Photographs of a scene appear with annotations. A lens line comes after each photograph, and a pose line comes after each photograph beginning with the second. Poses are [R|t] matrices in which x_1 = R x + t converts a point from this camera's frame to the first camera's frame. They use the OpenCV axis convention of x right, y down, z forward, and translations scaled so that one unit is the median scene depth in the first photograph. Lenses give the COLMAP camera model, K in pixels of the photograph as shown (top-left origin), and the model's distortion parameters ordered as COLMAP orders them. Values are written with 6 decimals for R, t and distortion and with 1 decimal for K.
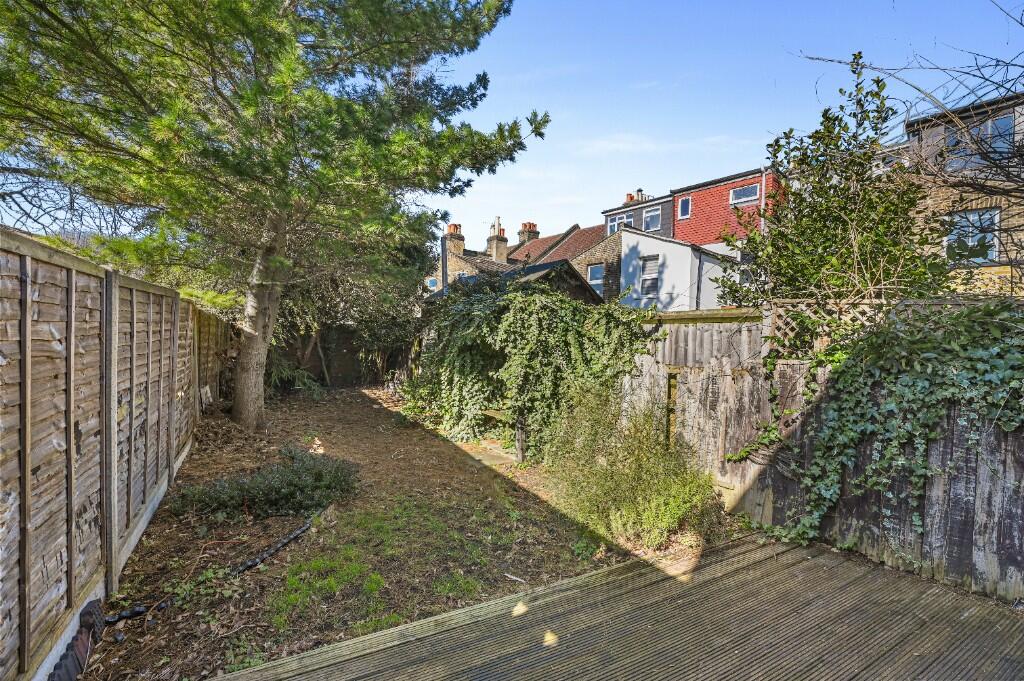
lens RADIAL K [[412.7, 0, 513.0], [0, 412.7, 342.8], [0, 0, 1]] dist [-0.012871, -0.000408]
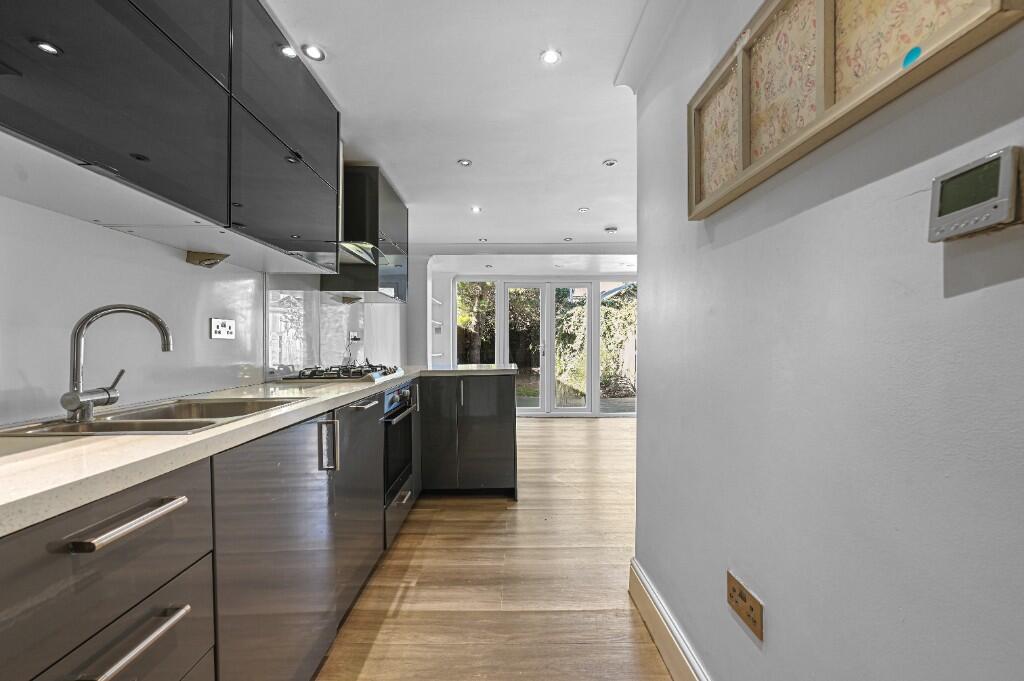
lens RADIAL K [[412.7, 0, 514.0], [0, 412.7, 354.7], [0, 0, 1]] dist [-0.012871, -0.000408]
pose [[0.893087, -0.026710, -0.449090, 0.926591], [0.029264, 0.999571, -0.001254, 0.167952], [0.448930, -0.012022, 0.893486, -1.510432]]
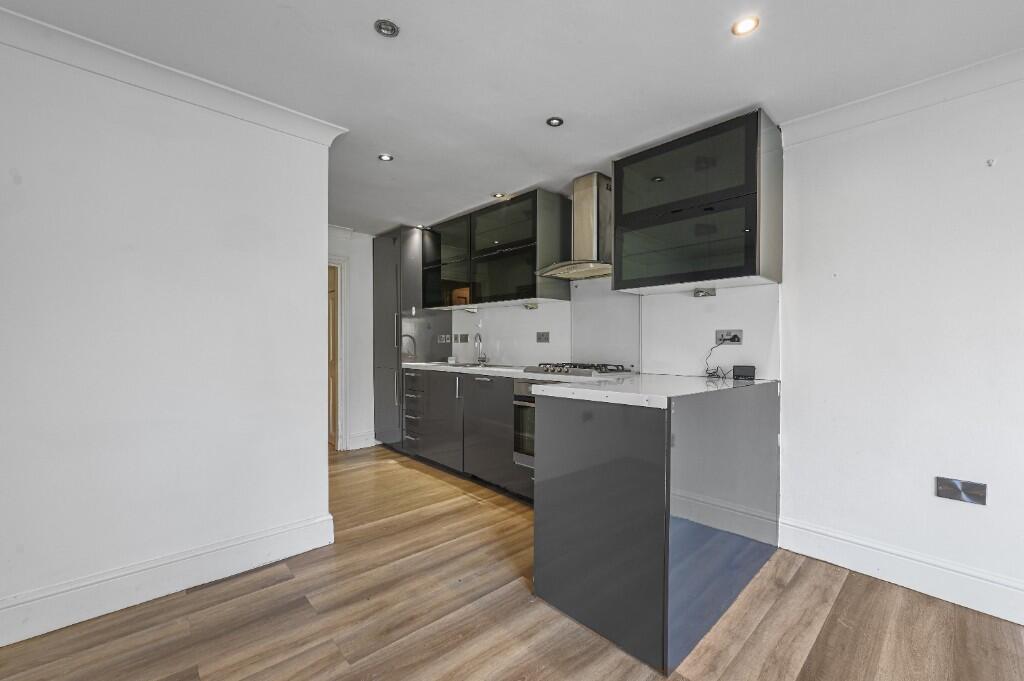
lens RADIAL K [[412.7, 0, 516.2], [0, 412.7, 351.8], [0, 0, 1]] dist [-0.012871, -0.000408]
pose [[-0.958383, -0.036518, -0.283142, 0.758069], [-0.043334, 0.998901, 0.017847, 0.147760], [0.282179, 0.029374, -0.958912, -0.442782]]
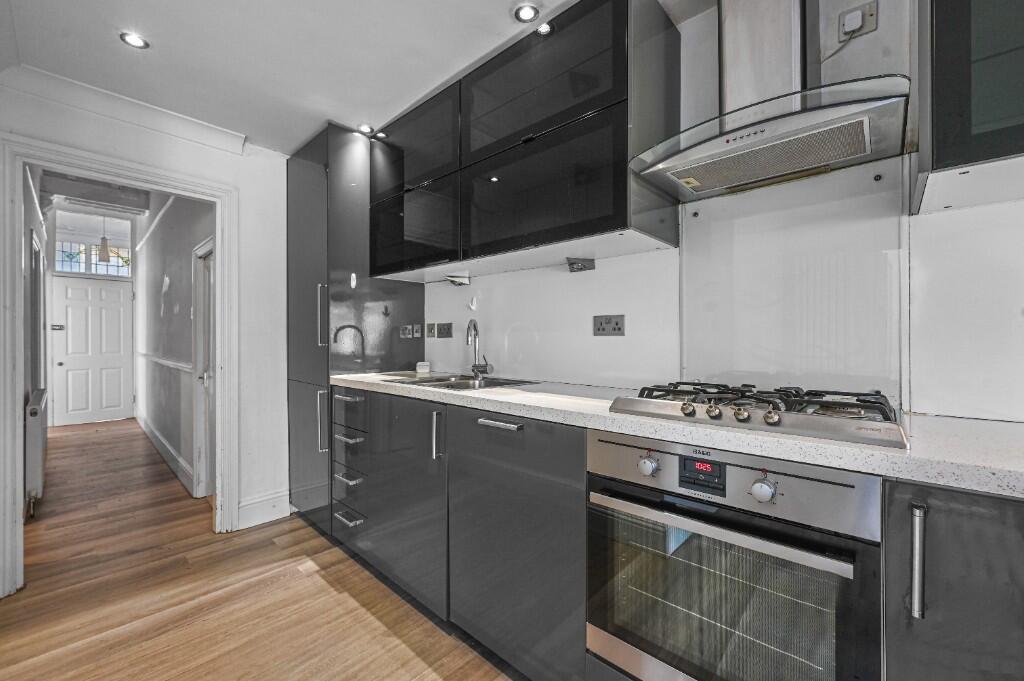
lens RADIAL K [[412.7, 0, 518.4], [0, 412.7, 342.6], [0, 0, 1]] dist [-0.012871, -0.000408]
pose [[-0.937284, -0.036447, -0.346656, 0.695953], [-0.039974, 0.999196, 0.003028, 0.150285], [0.346267, 0.016695, -0.937987, -0.891967]]
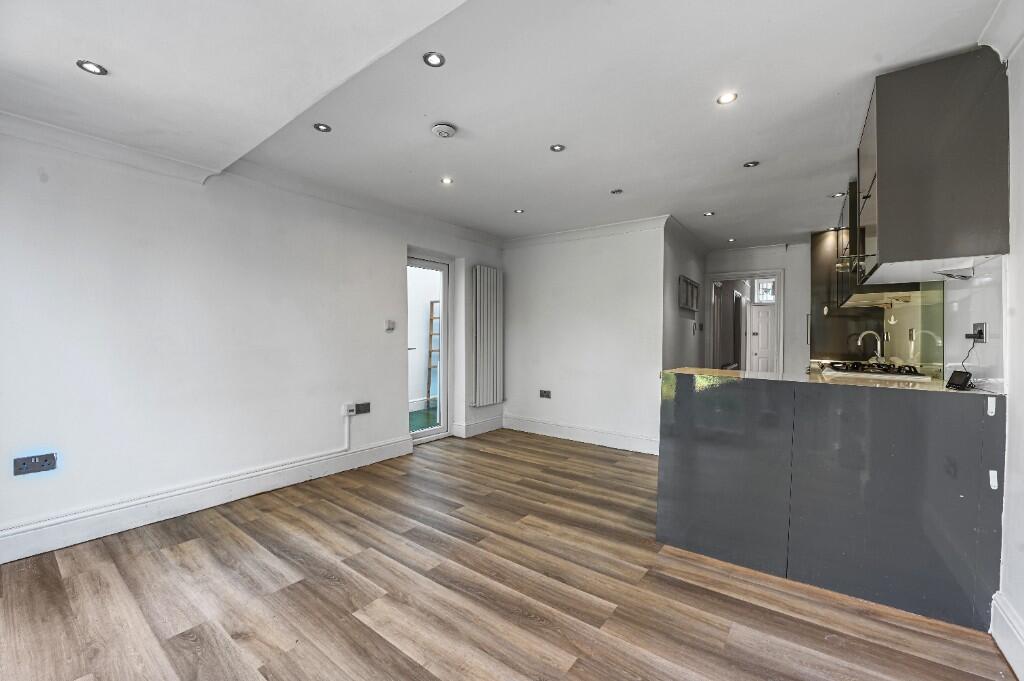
lens RADIAL K [[412.7, 0, 511.3], [0, 412.7, 336.6], [0, 0, 1]] dist [-0.012871, -0.000408]
pose [[-0.446245, -0.035640, 0.894201, 0.122801], [-0.017174, 0.999364, 0.031261, 0.124360], [-0.894746, -0.001407, -0.446573, -0.294503]]
